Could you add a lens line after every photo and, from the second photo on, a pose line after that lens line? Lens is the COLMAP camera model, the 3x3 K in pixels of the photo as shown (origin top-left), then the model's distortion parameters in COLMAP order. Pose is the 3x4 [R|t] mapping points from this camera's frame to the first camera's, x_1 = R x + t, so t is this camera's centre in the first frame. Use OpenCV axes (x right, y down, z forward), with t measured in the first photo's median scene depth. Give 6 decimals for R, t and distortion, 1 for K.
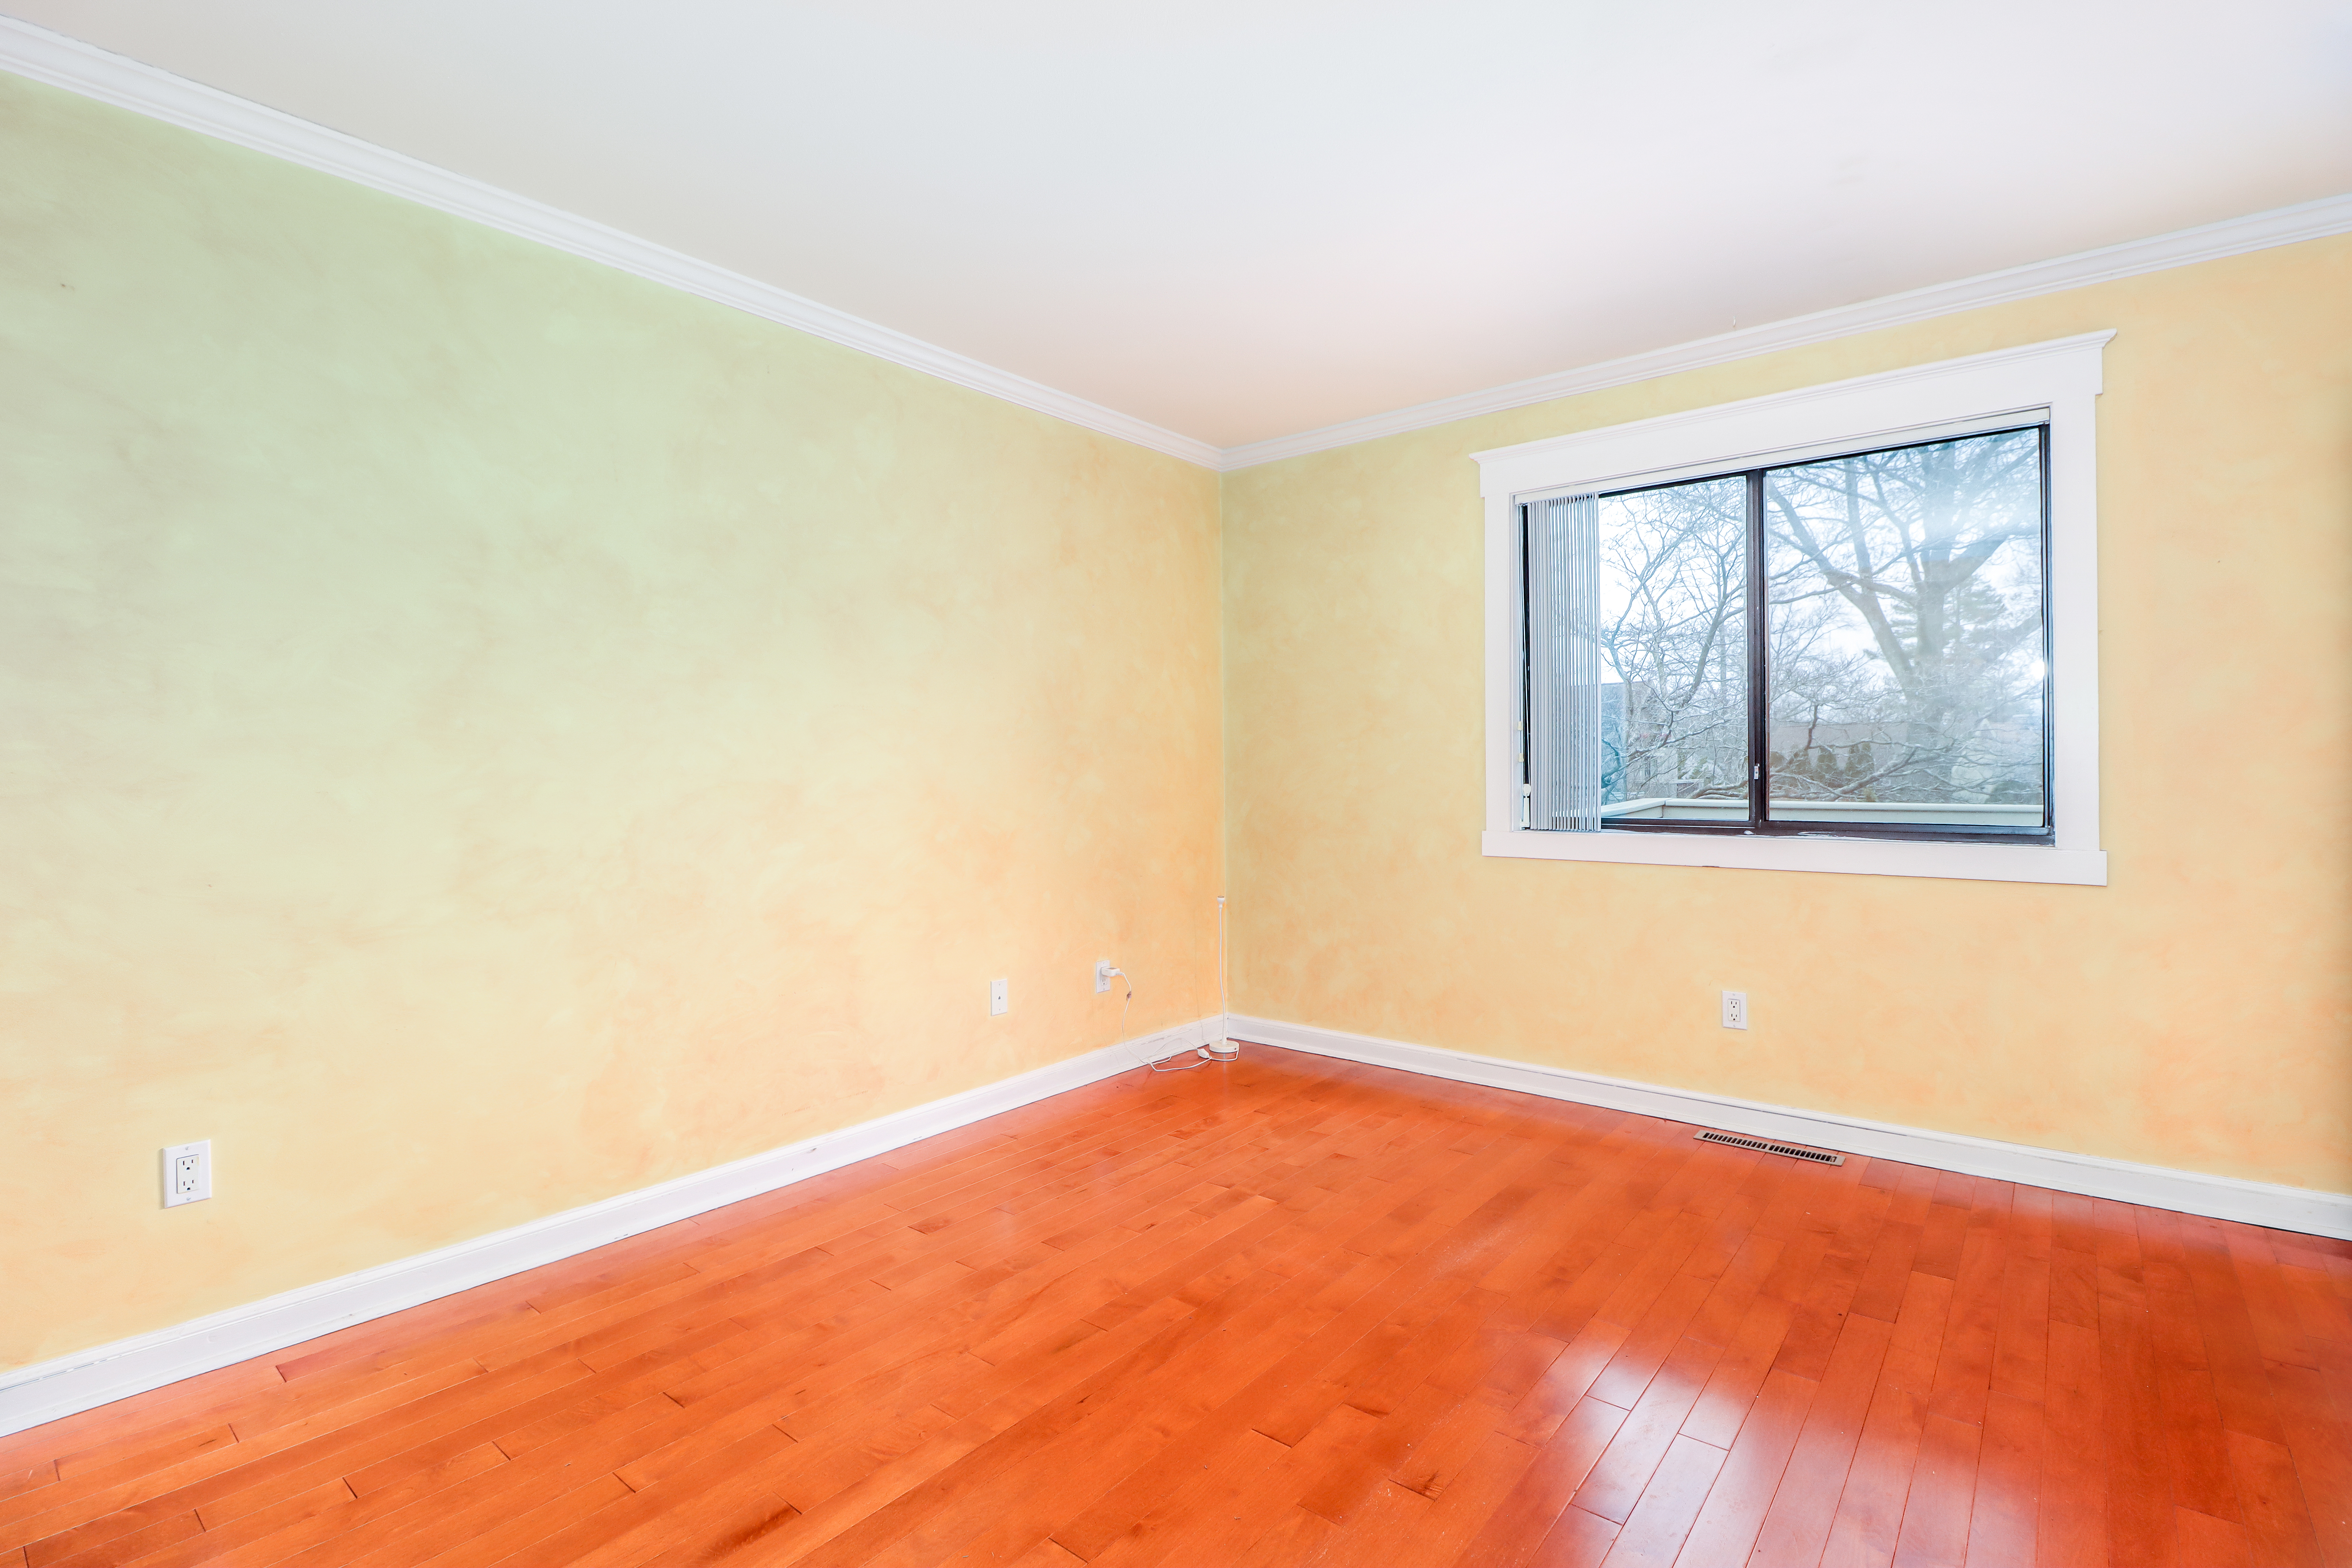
lens RADIAL K [[1092.2, 0, 1167.8], [0, 1092.2, 767.3], [0, 0, 1]] dist [-0.000003, -0.000930]
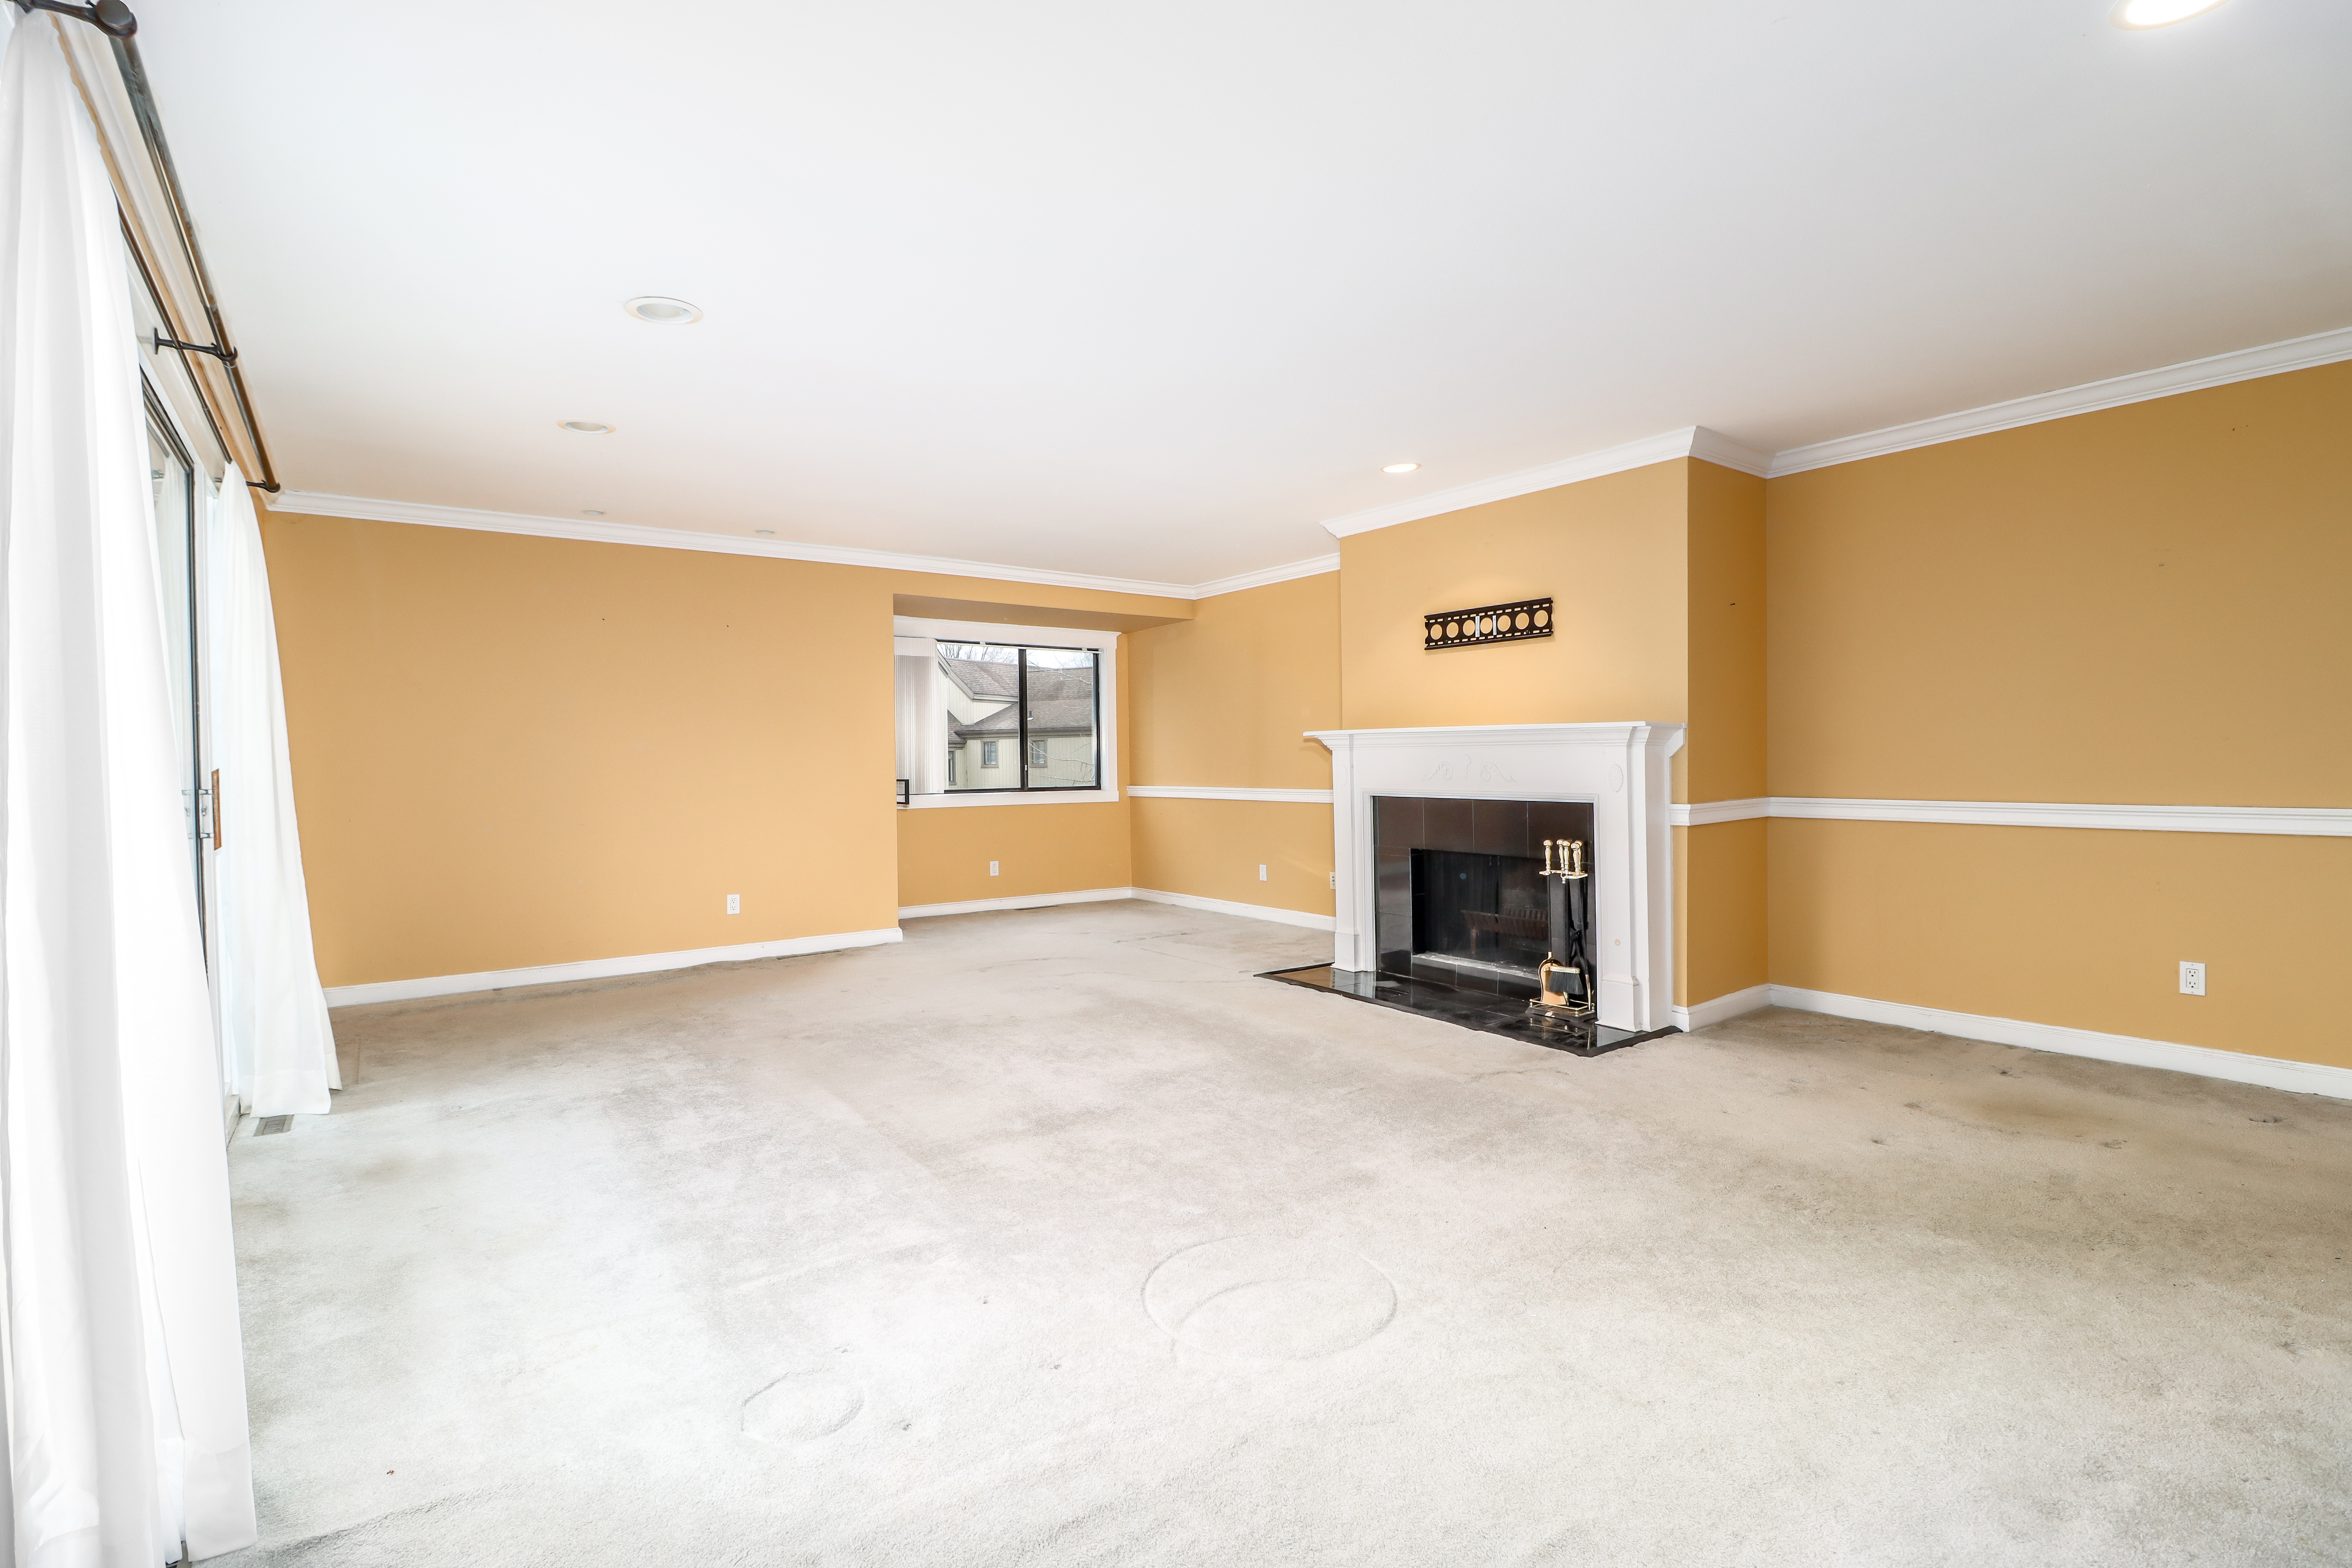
lens RADIAL K [[1092.2, 0, 1180.7], [0, 1092.2, 785.3], [0, 0, 1]] dist [-0.000003, -0.000930]
pose [[0.238343, -0.028634, 0.970759, -1.830372], [0.023201, 0.999448, 0.023784, -0.005545], [-0.970904, 0.016854, 0.238875, 0.054551]]
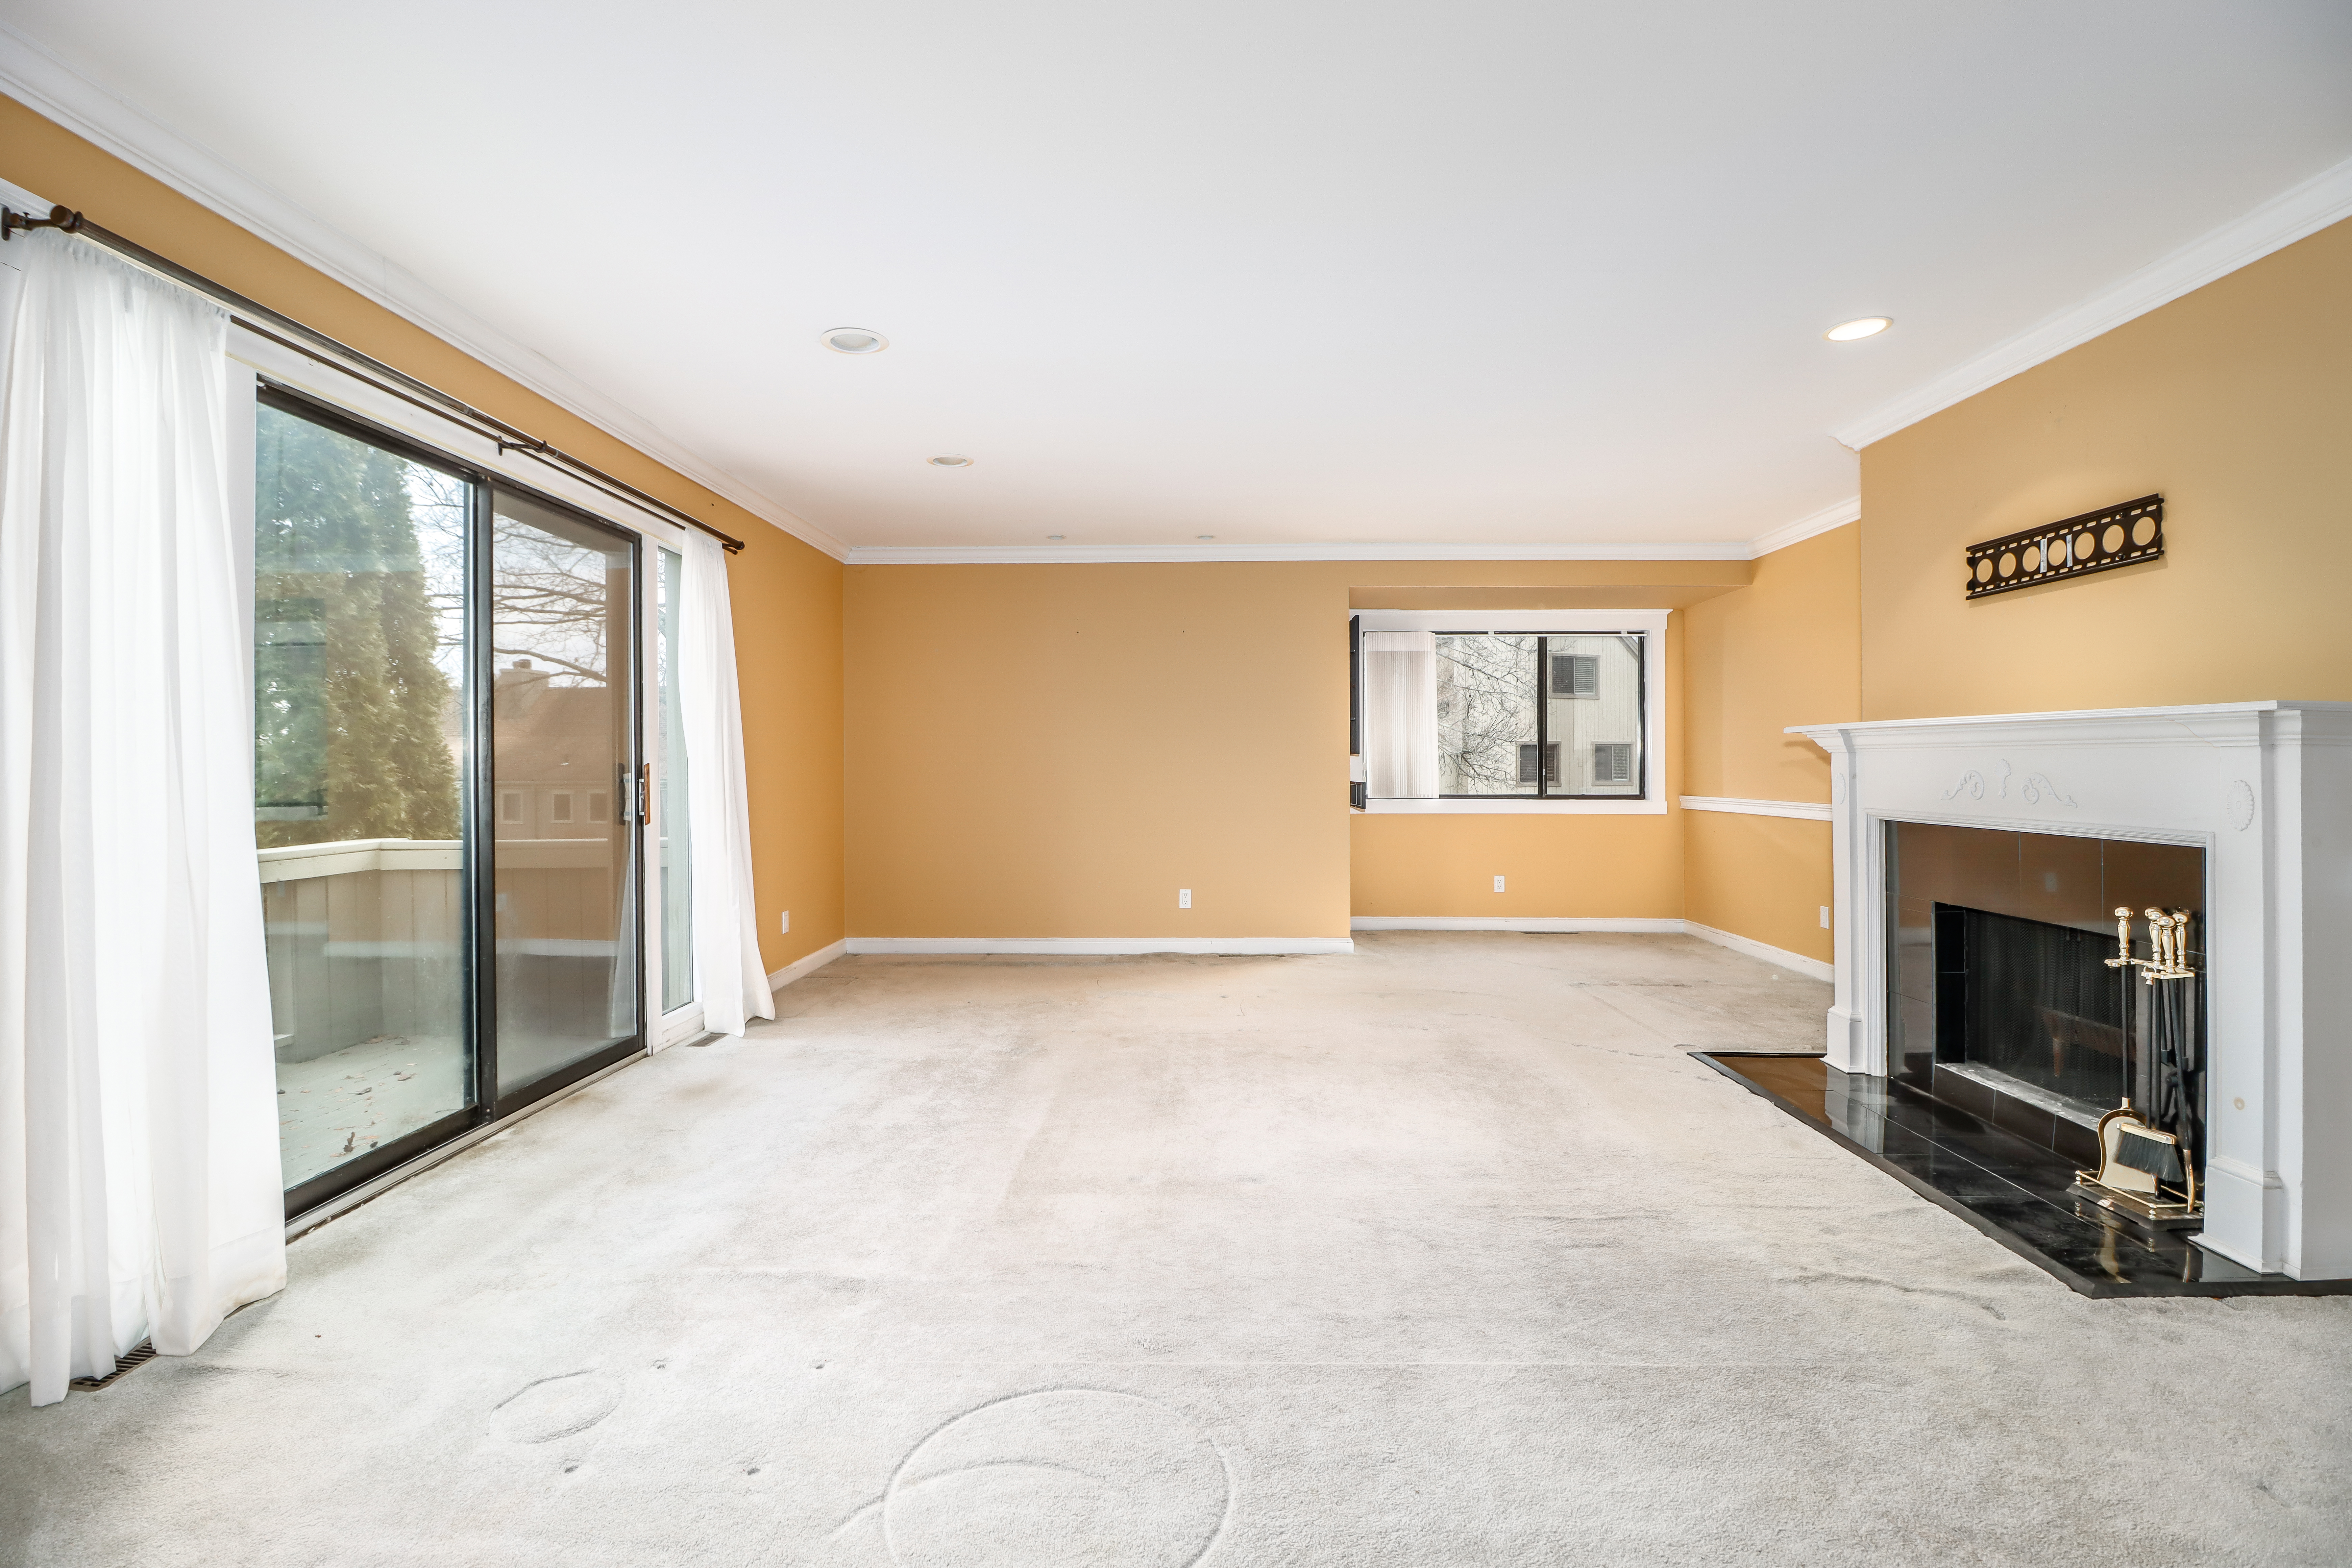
lens RADIAL K [[1089.5, 0, 1180.7], [0, 1089.5, 779.2], [0, 0, 1]] dist [-0.004796, -0.009003]
pose [[0.781875, -0.010986, 0.623338, -1.414458], [0.009790, 0.999938, 0.005342, 0.001813], [-0.623358, 0.001926, 0.781934, -0.264168]]
